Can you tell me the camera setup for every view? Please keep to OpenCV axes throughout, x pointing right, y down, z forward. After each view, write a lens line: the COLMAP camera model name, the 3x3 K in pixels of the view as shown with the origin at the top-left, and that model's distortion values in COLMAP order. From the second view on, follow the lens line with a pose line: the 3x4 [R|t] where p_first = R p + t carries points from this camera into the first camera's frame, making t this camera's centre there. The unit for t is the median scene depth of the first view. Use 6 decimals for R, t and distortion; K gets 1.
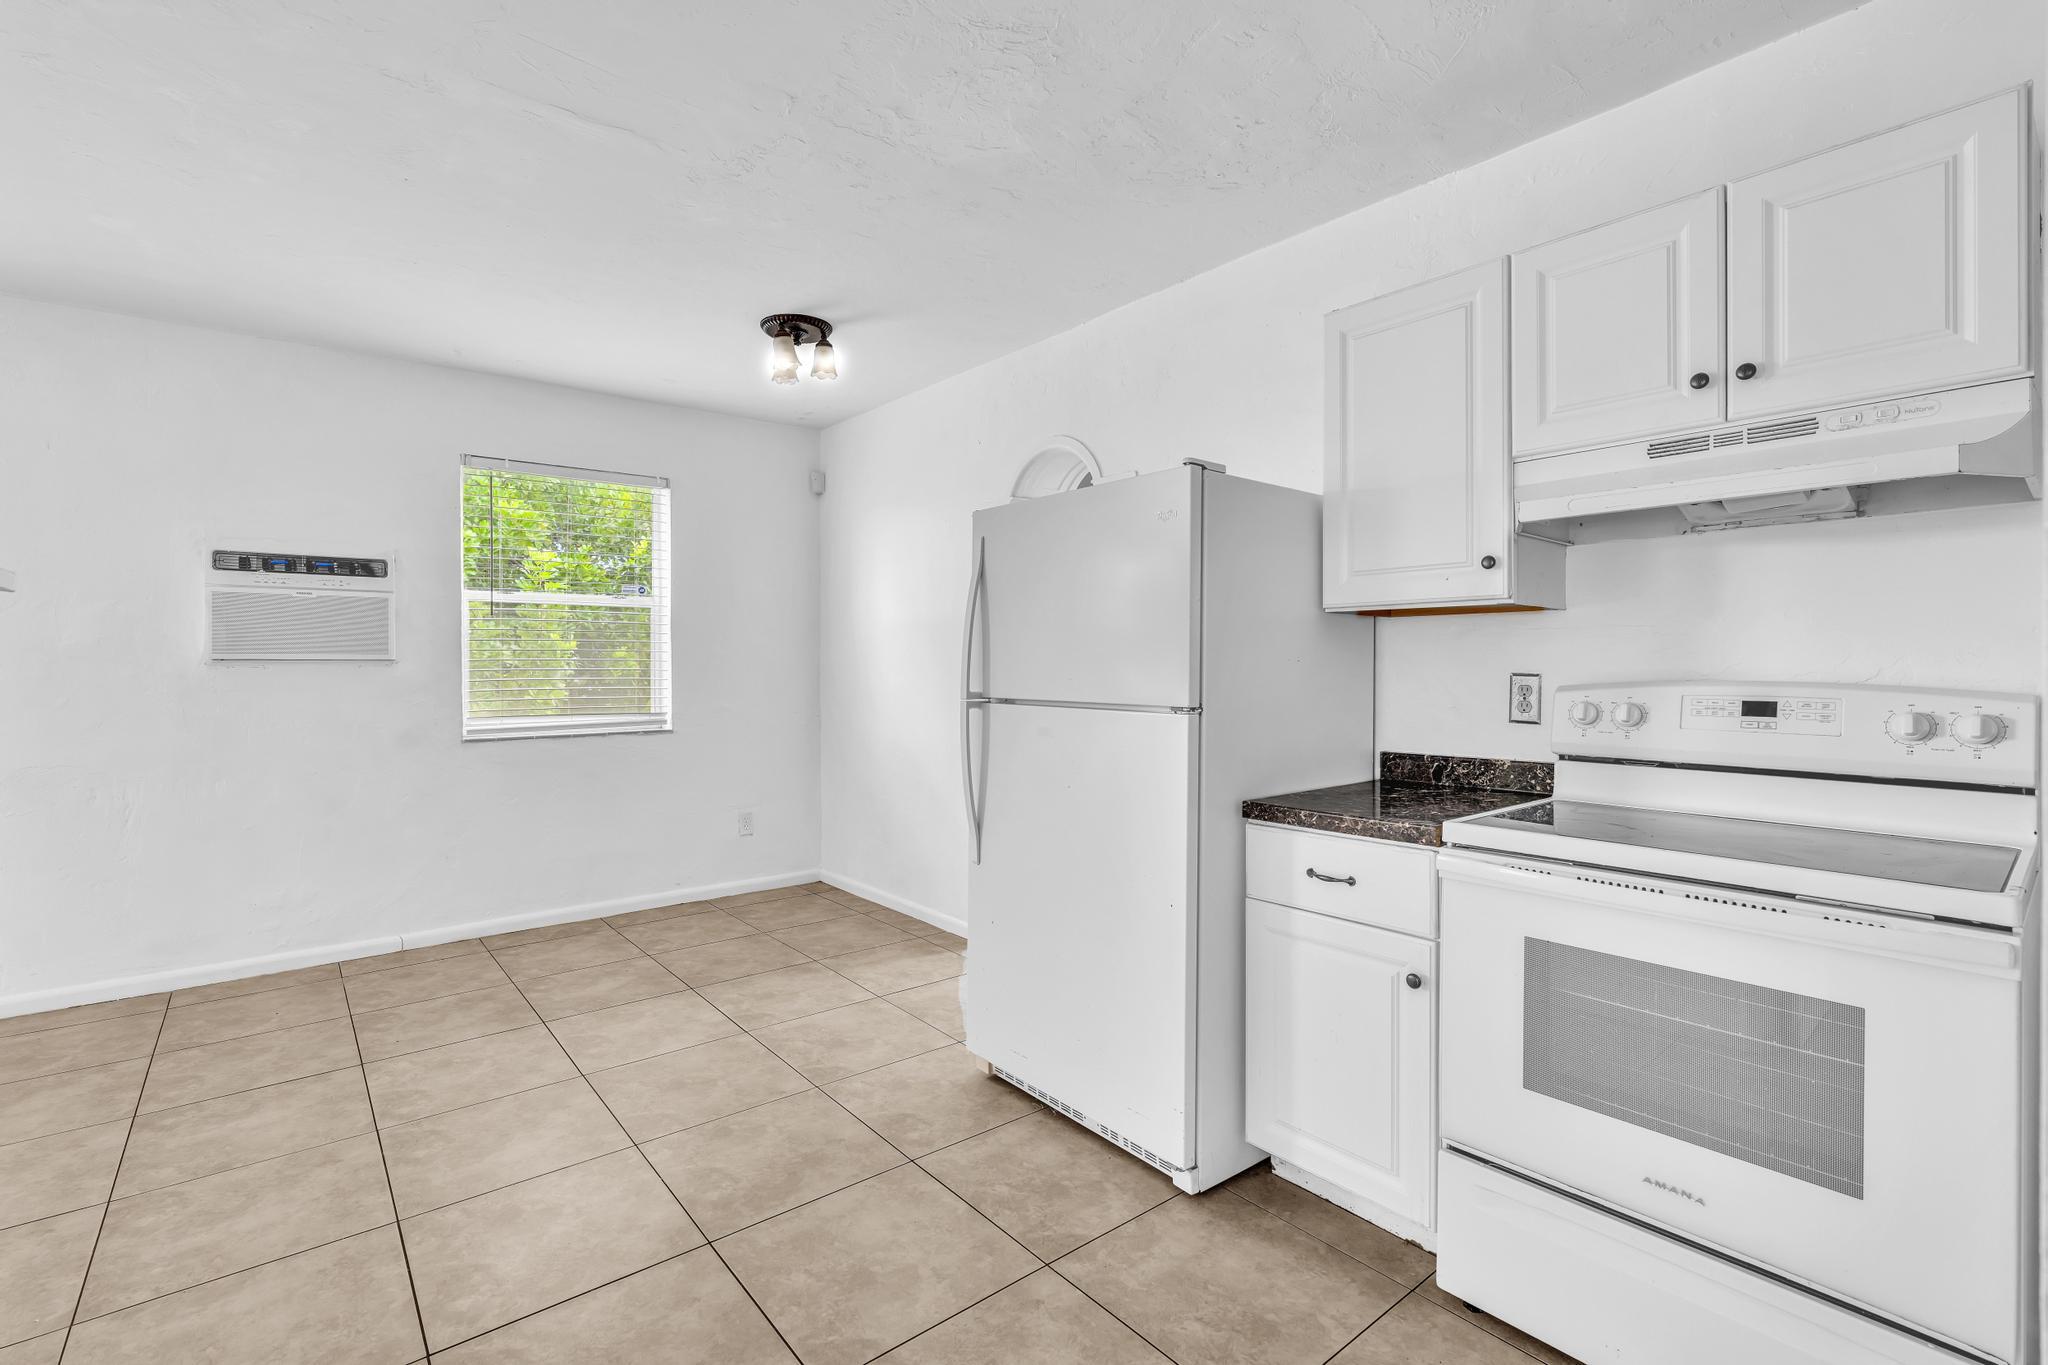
lens RADIAL K [[917.4, 0, 1015.7], [0, 917.4, 665.3], [0, 0, 1]] dist [-0.001264, 0.000406]
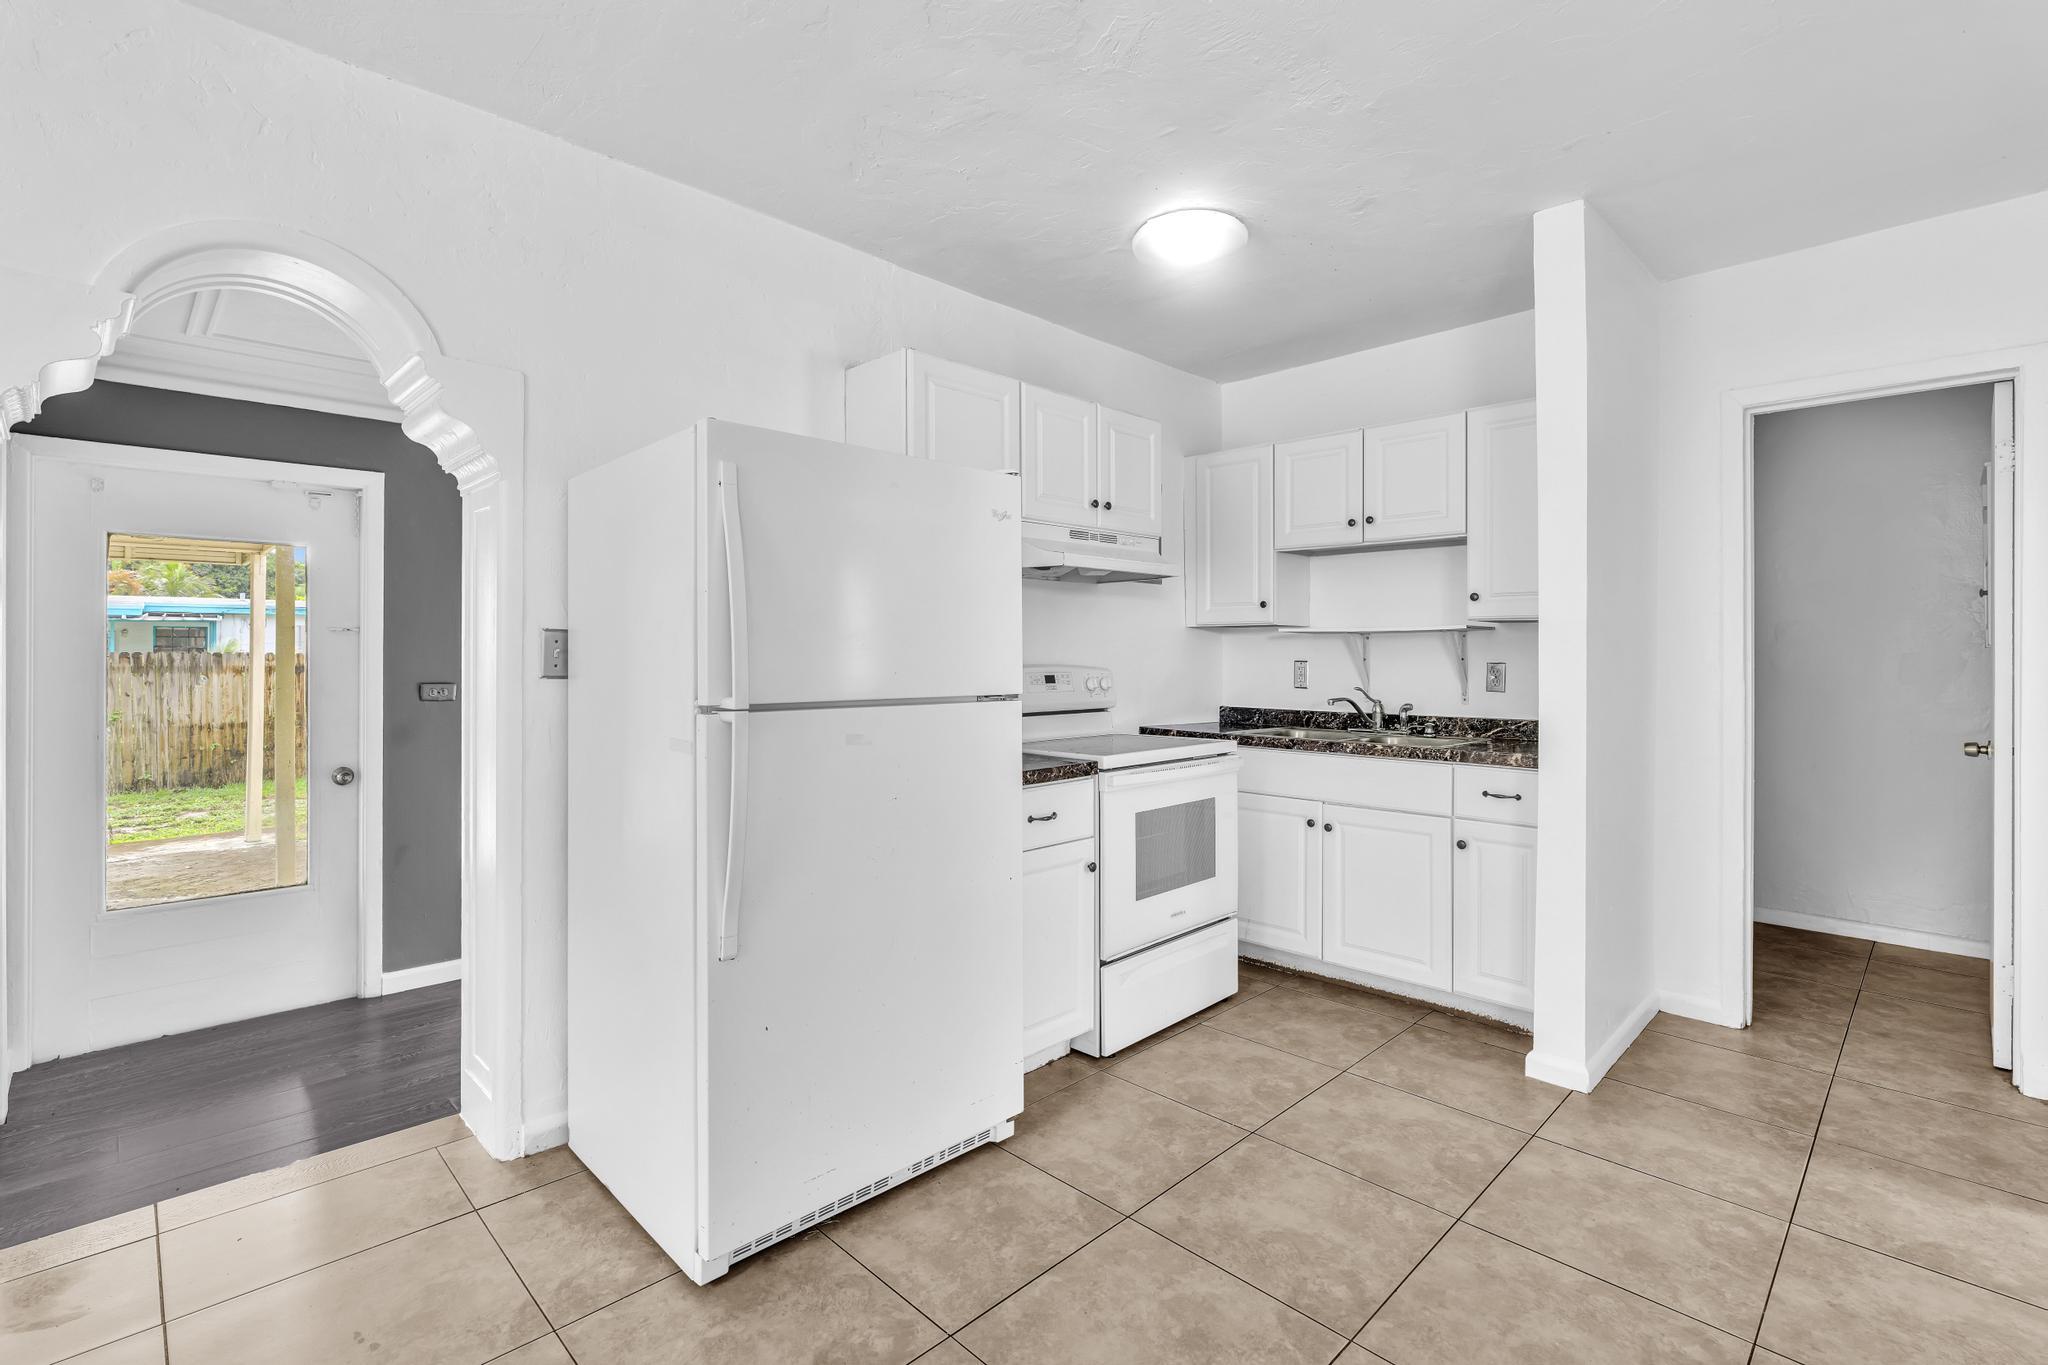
lens RADIAL K [[925.6, 0, 1009.3], [0, 925.6, 652.9], [0, 0, 1]] dist [0.000074, 0.000408]
pose [[-0.083766, 0.001623, 0.996484, -0.666885], [0.001528, 0.999998, -0.001500, -0.001785], [-0.996484, 0.001397, -0.083769, 0.793587]]
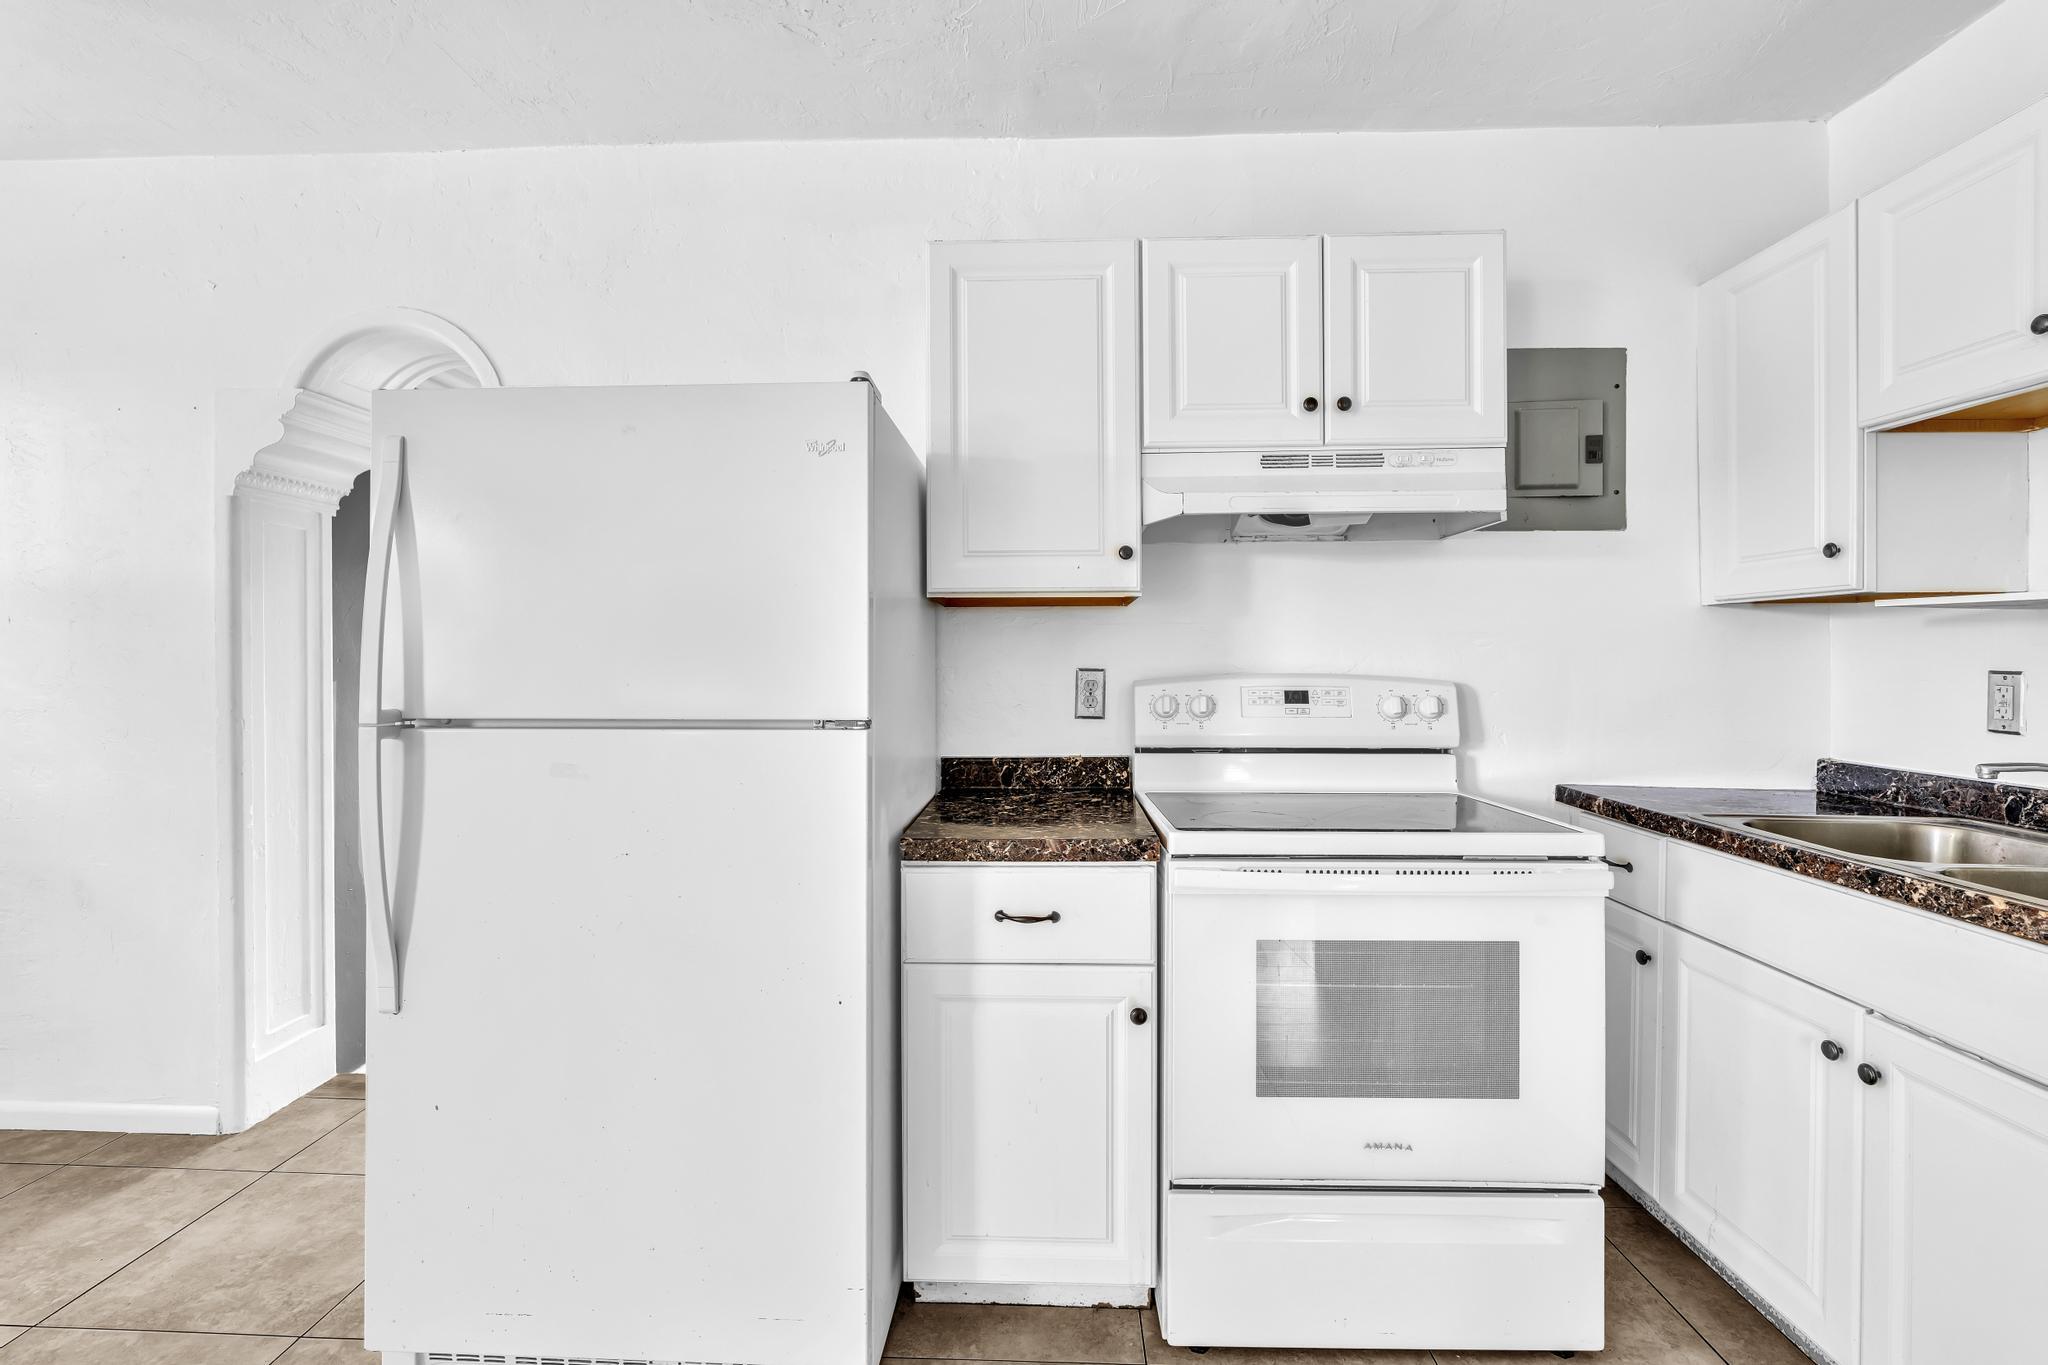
lens RADIAL K [[917.4, 0, 1015.7], [0, 917.4, 665.3], [0, 0, 1]] dist [-0.001264, 0.000406]
pose [[0.664606, -0.006388, 0.747167, -0.193074], [0.003397, 0.999979, 0.005528, -0.000525], [-0.747187, -0.001136, 0.664613, 0.313828]]
